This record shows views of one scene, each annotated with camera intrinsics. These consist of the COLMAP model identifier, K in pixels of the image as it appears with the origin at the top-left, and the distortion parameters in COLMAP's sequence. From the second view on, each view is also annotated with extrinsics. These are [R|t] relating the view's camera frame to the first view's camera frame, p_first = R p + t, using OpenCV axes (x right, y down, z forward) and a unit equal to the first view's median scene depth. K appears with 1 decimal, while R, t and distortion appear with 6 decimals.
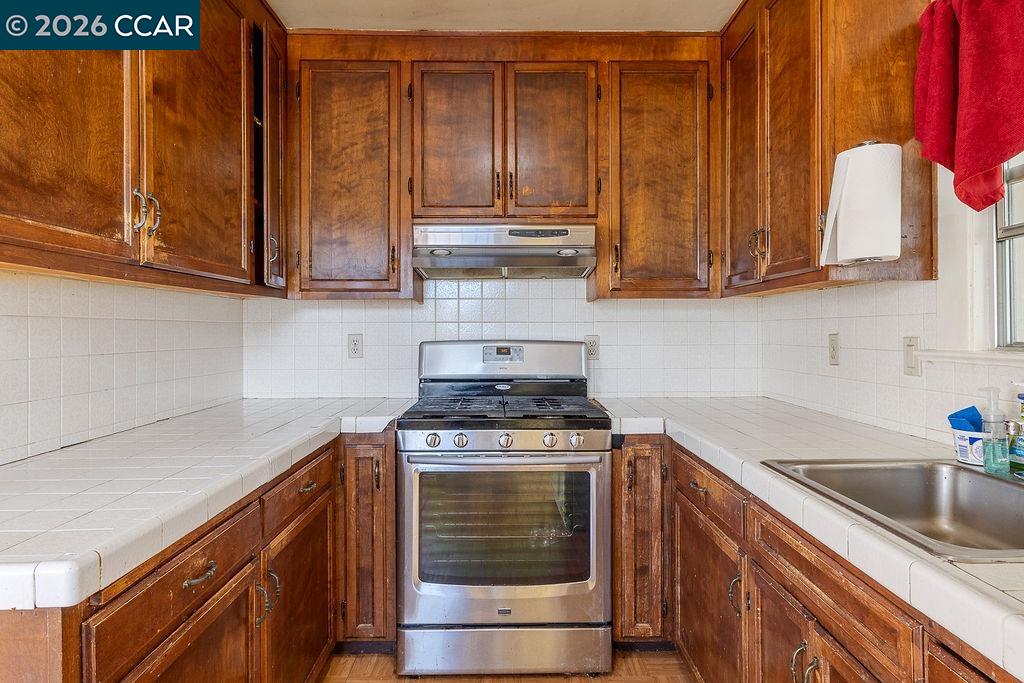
lens RADIAL K [[584.6, 0, 509.5], [0, 584.6, 344.2], [0, 0, 1]] dist [0.000944, -0.000582]
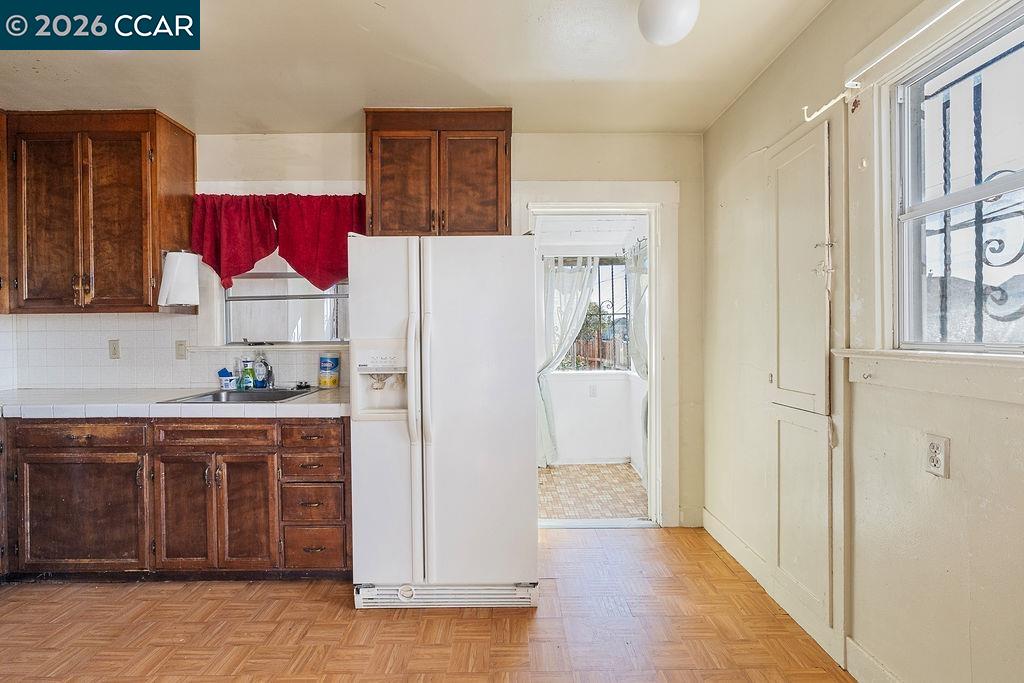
lens RADIAL K [[445.0, 0, 510.7], [0, 445.0, 336.8], [0, 0, 1]] dist [-0.002509, 0.001816]
pose [[0.004783, 0.004455, 0.999979, -1.060811], [0.008139, 0.999957, -0.004494, -0.007966], [-0.999955, 0.008160, 0.004746, -0.225812]]
